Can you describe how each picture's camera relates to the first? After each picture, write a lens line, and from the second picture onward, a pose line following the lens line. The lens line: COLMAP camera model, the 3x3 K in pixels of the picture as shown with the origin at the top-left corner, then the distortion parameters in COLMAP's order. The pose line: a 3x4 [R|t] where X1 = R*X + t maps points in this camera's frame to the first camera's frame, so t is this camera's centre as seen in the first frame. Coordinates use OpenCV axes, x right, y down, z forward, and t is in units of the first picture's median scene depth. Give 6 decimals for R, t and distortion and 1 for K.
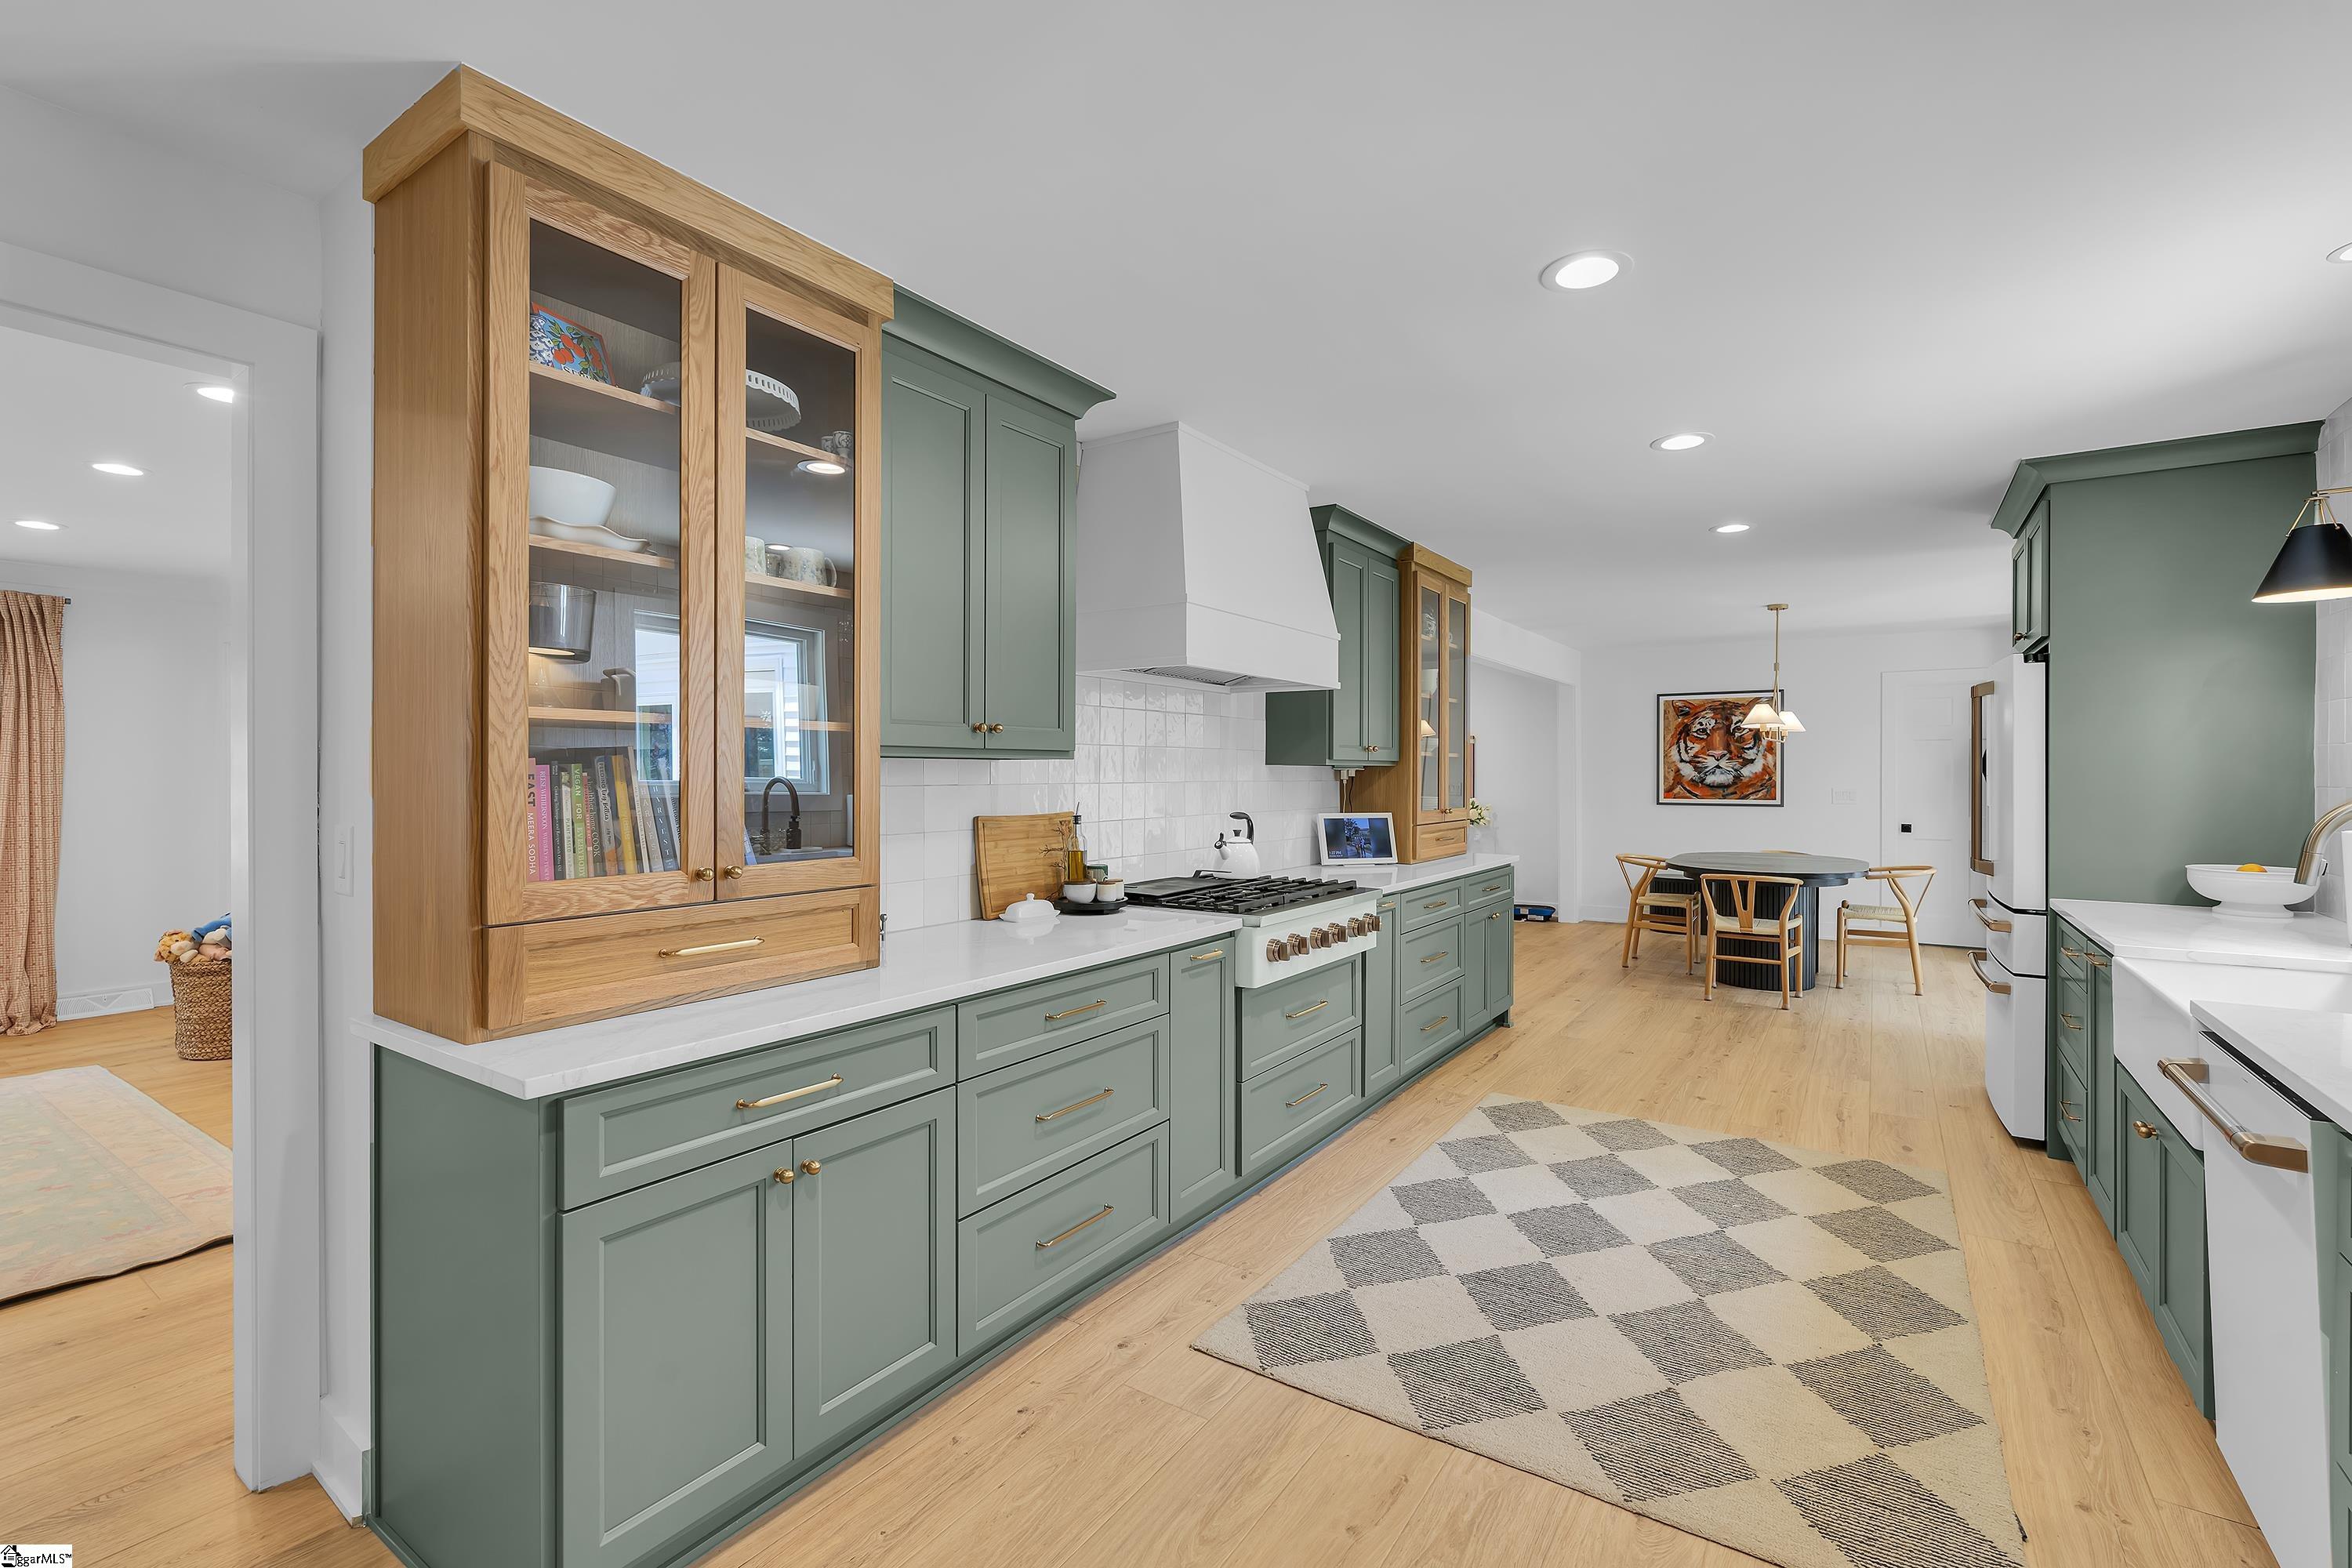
lens RADIAL K [[1028.9, 0, 1182.0], [0, 1028.9, 776.6], [0, 0, 1]] dist [-0.010007, -0.001061]
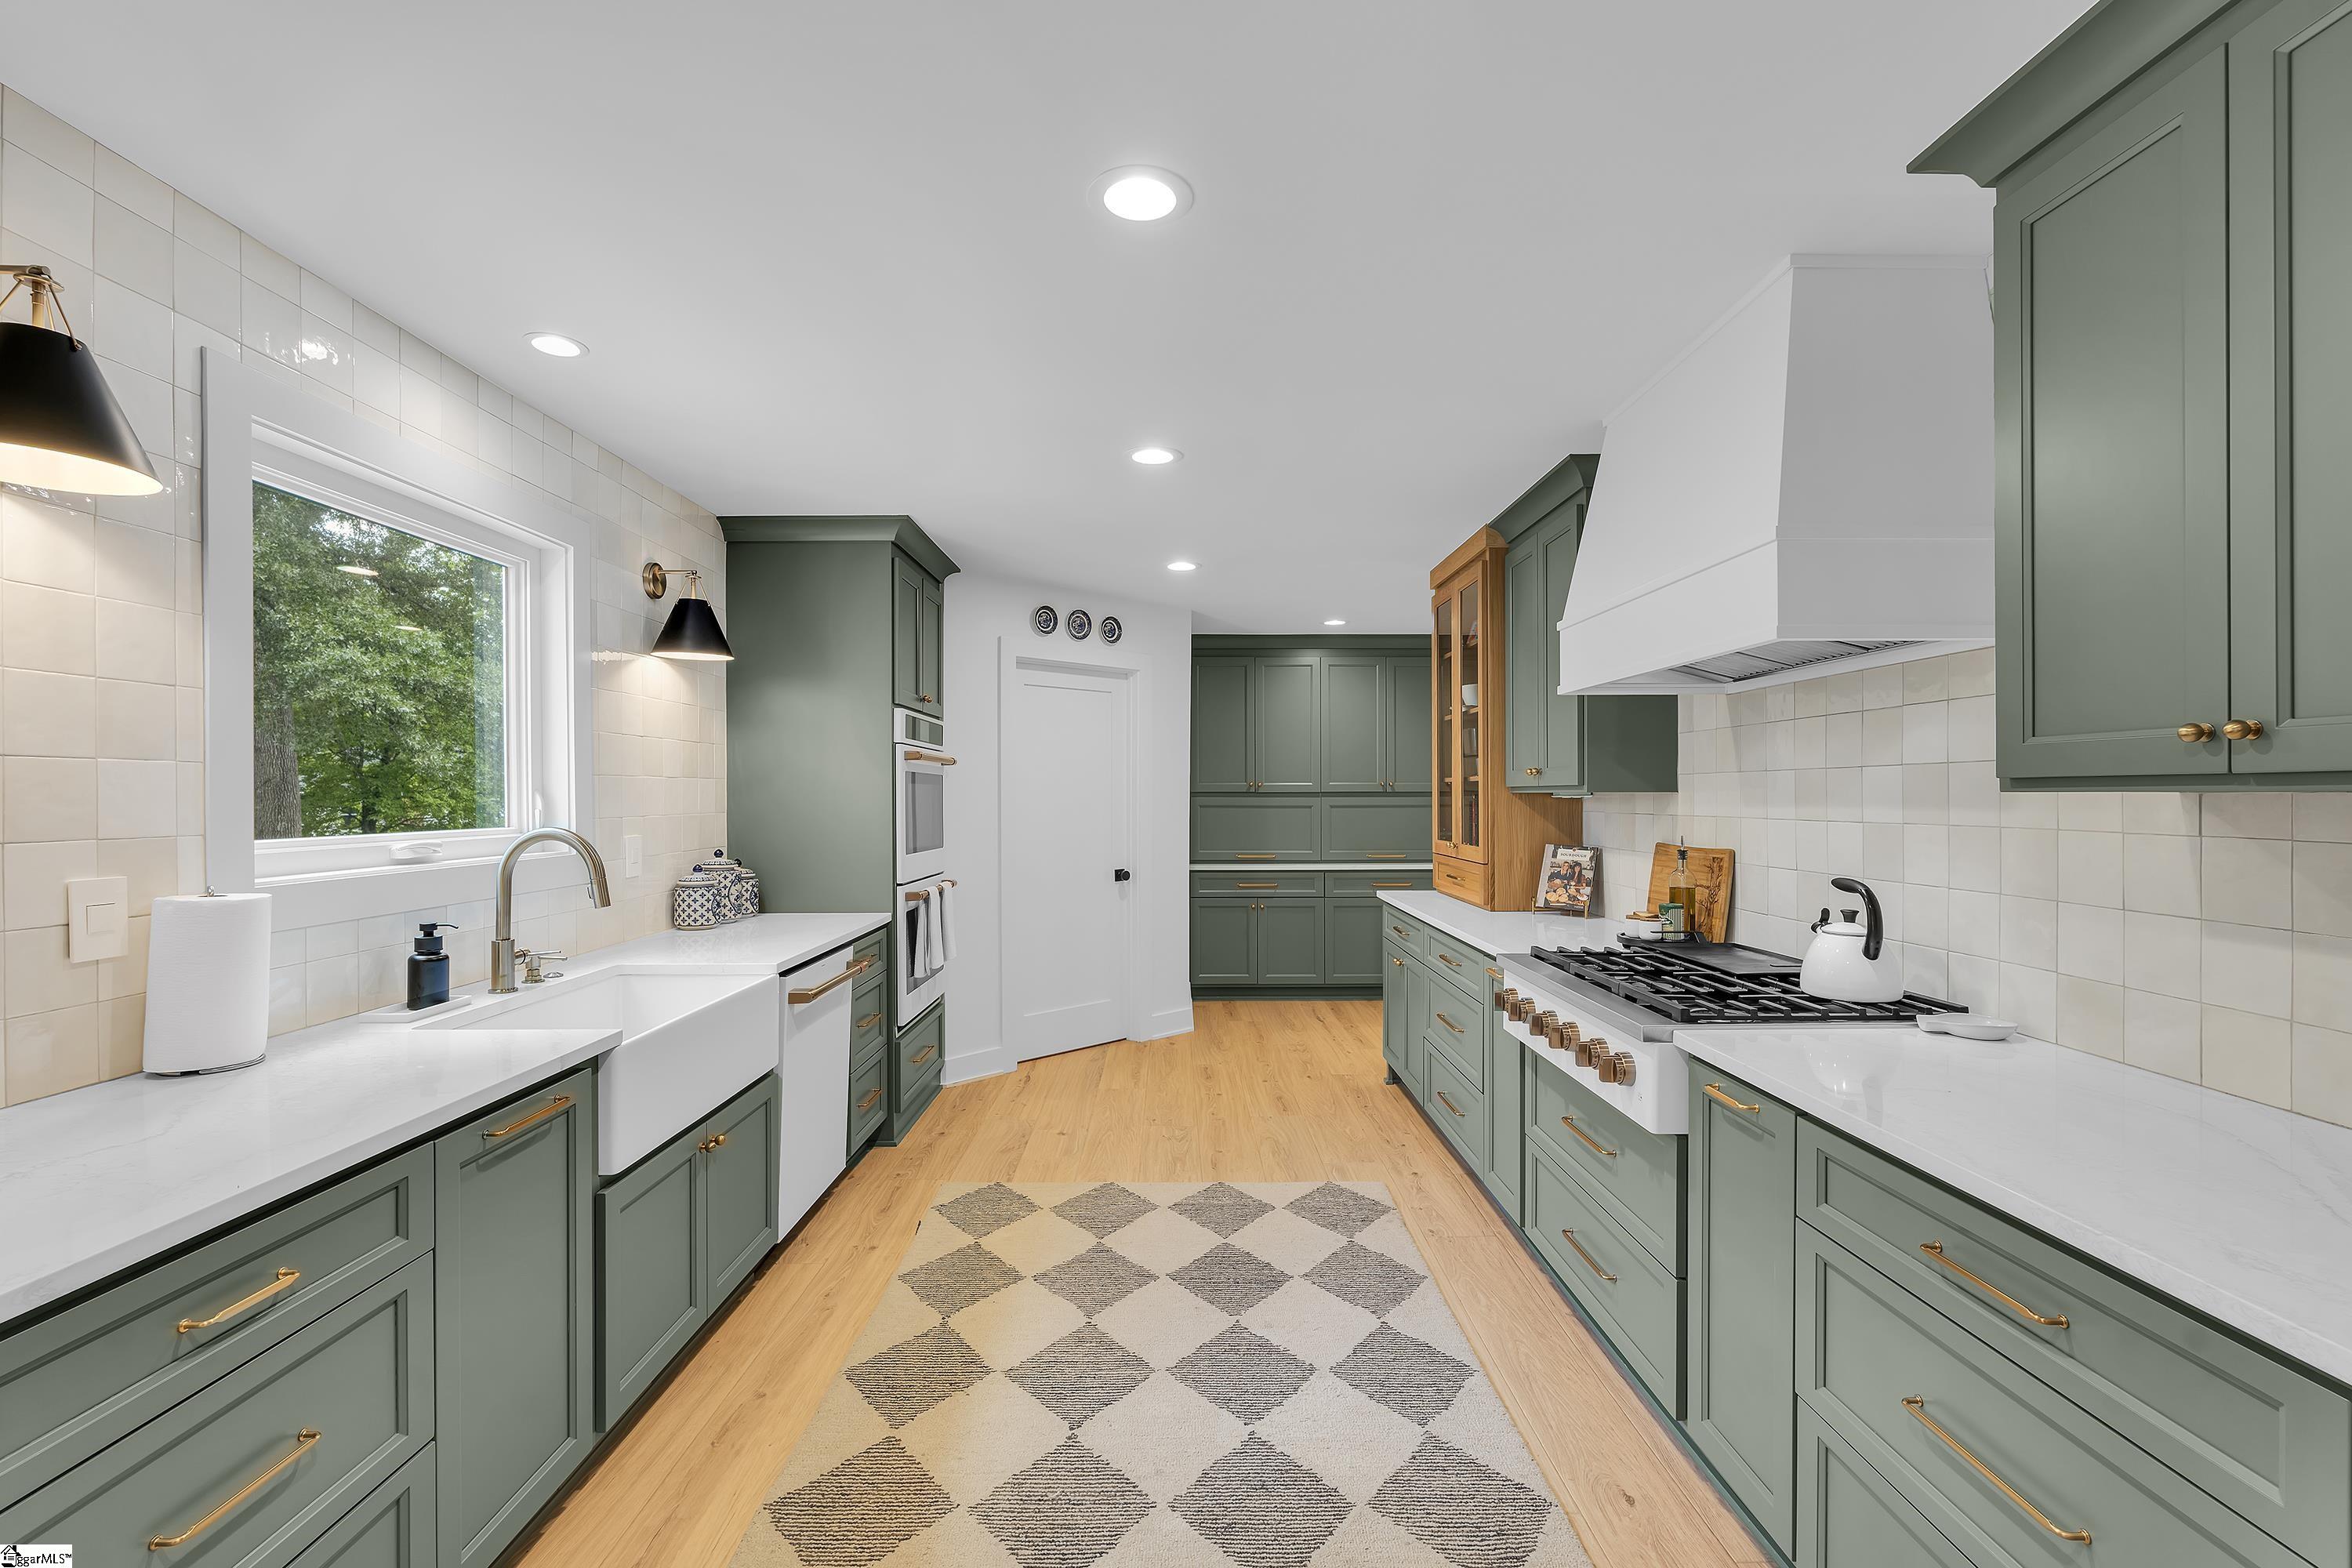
lens RADIAL K [[1028.9, 0, 1188.1], [0, 1028.9, 796.1], [0, 0, 1]] dist [-0.010007, -0.001061]
pose [[-0.821787, 0.001412, -0.569793, 0.566187], [-0.000678, 0.999994, 0.003456, -0.010066], [0.569795, 0.003227, -0.821781, 1.064033]]
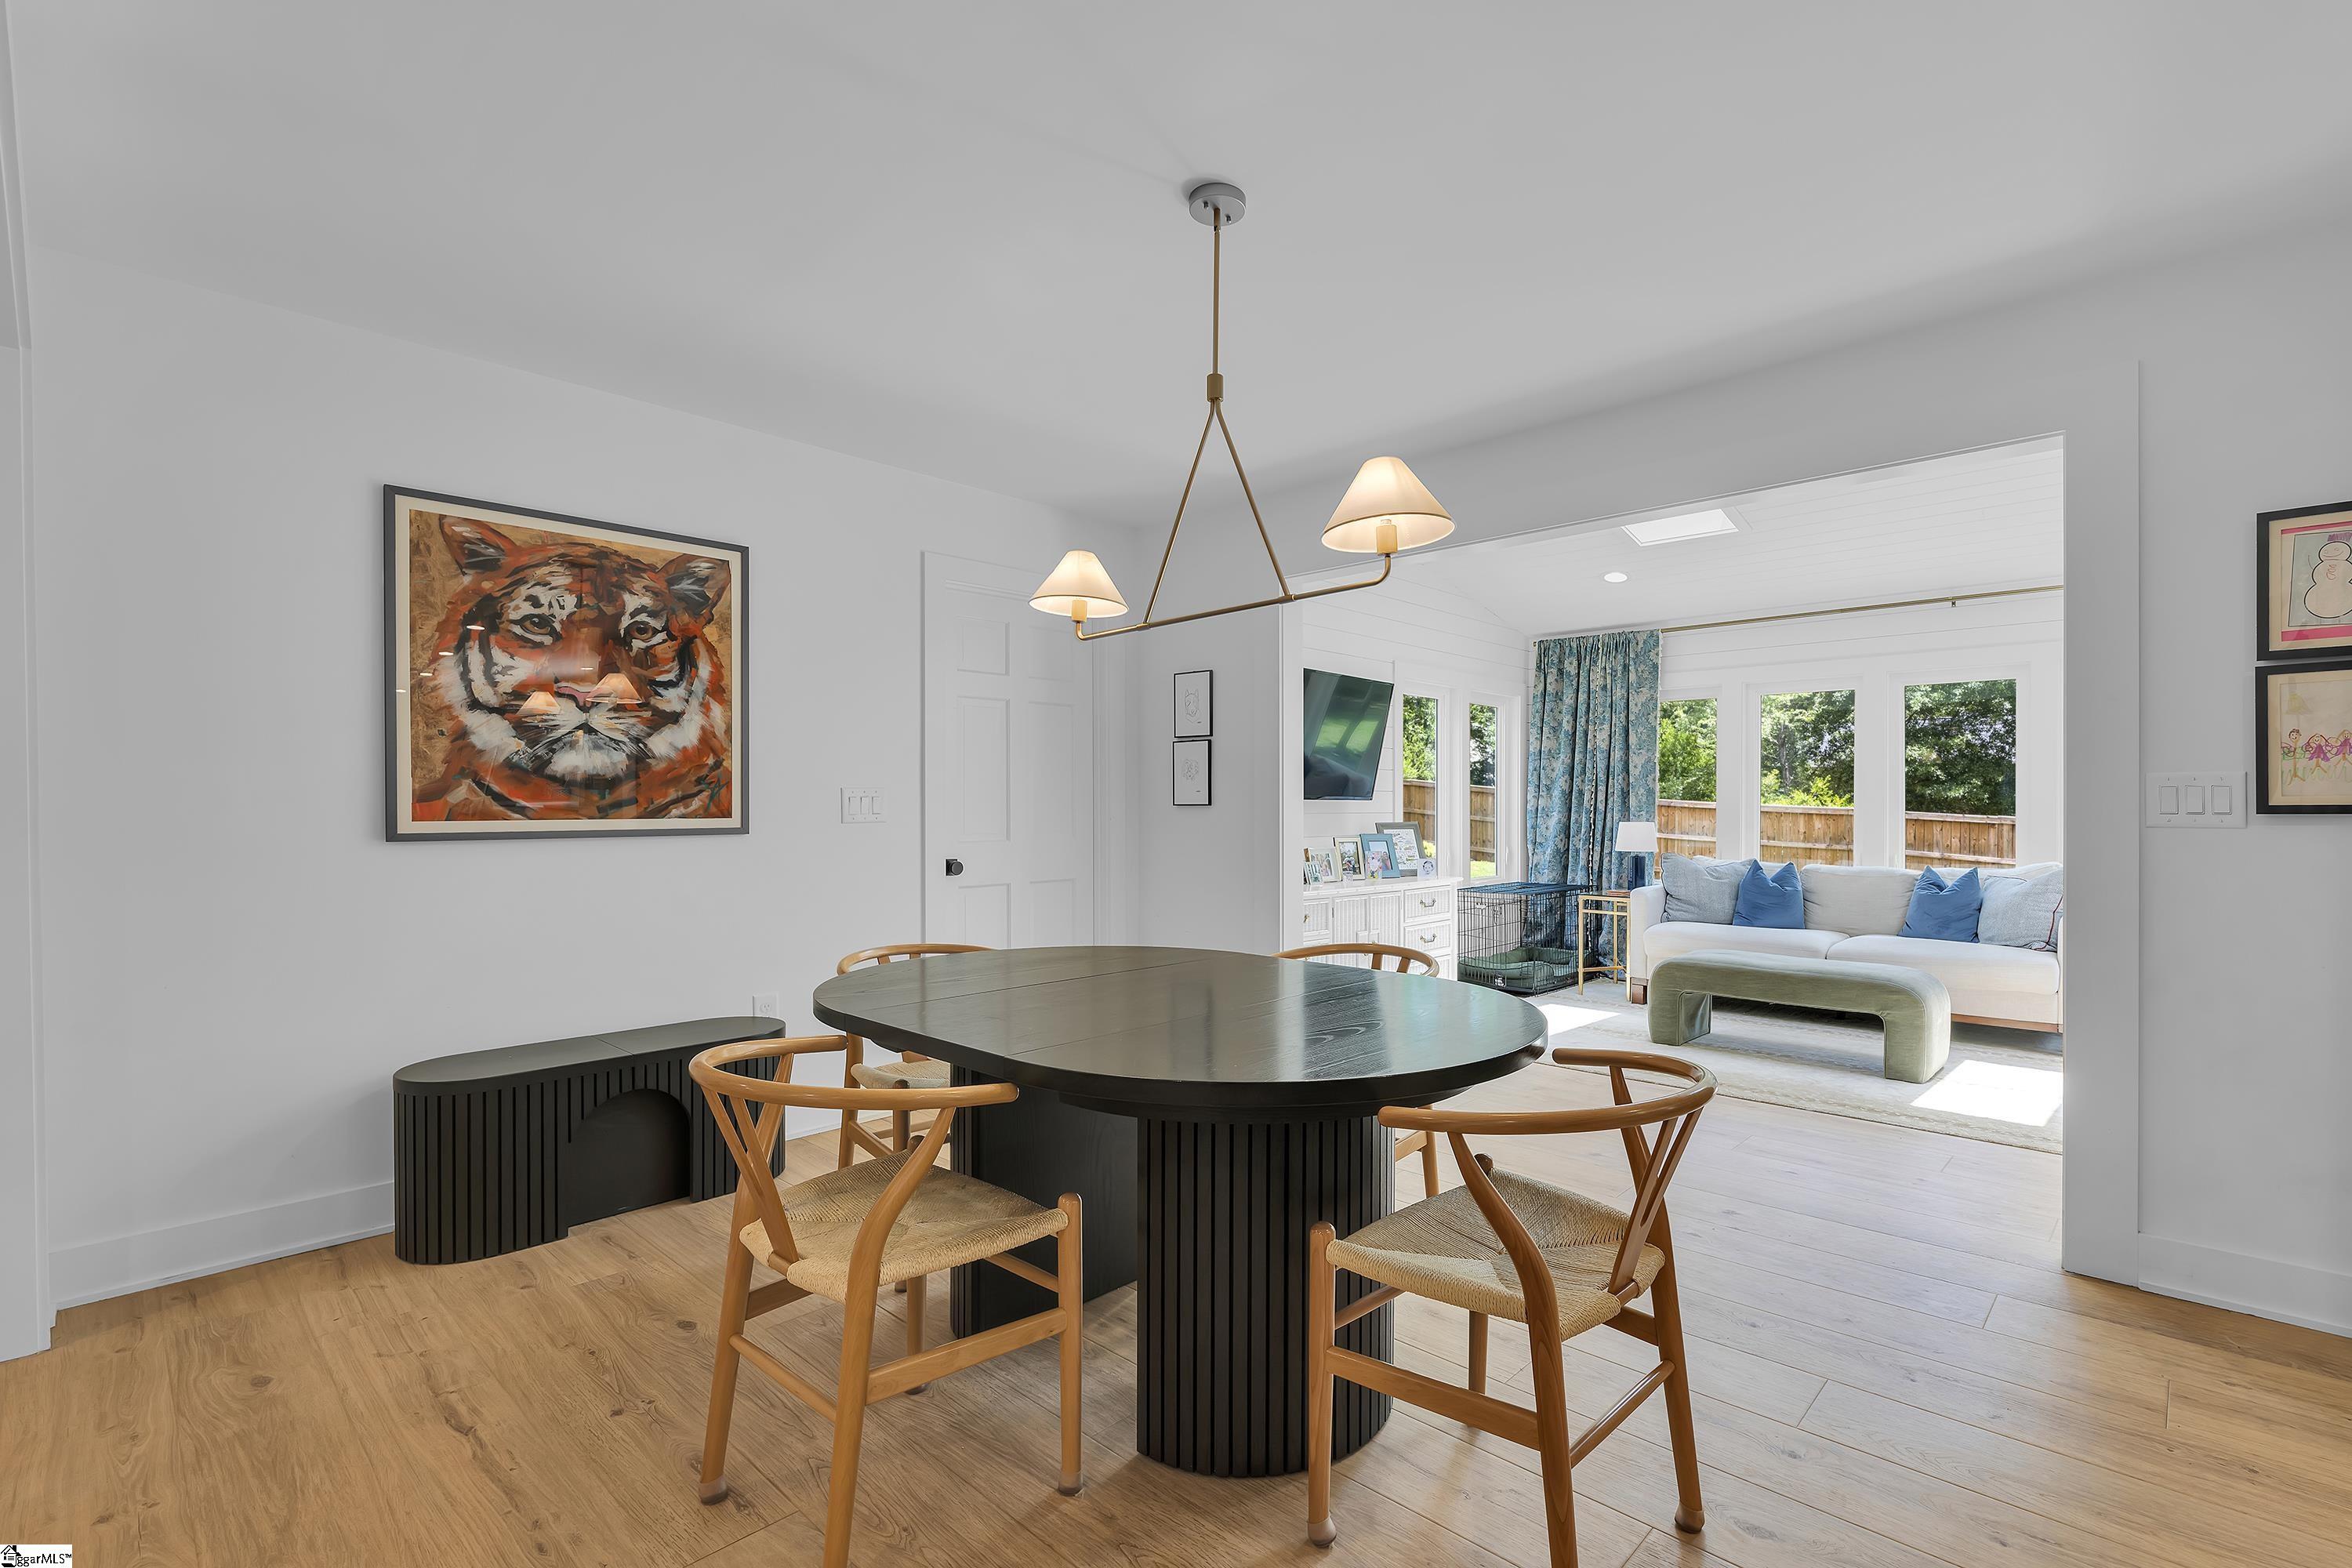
lens RADIAL K [[1028.9, 0, 1230.3], [0, 1028.9, 804.8], [0, 0, 1]] dist [-0.010007, -0.001061]
pose [[0.143189, -0.003613, 0.989689, 0.381706], [0.004769, 0.999984, 0.002960, 0.032632], [-0.989684, 0.004296, 0.143204, 1.379112]]
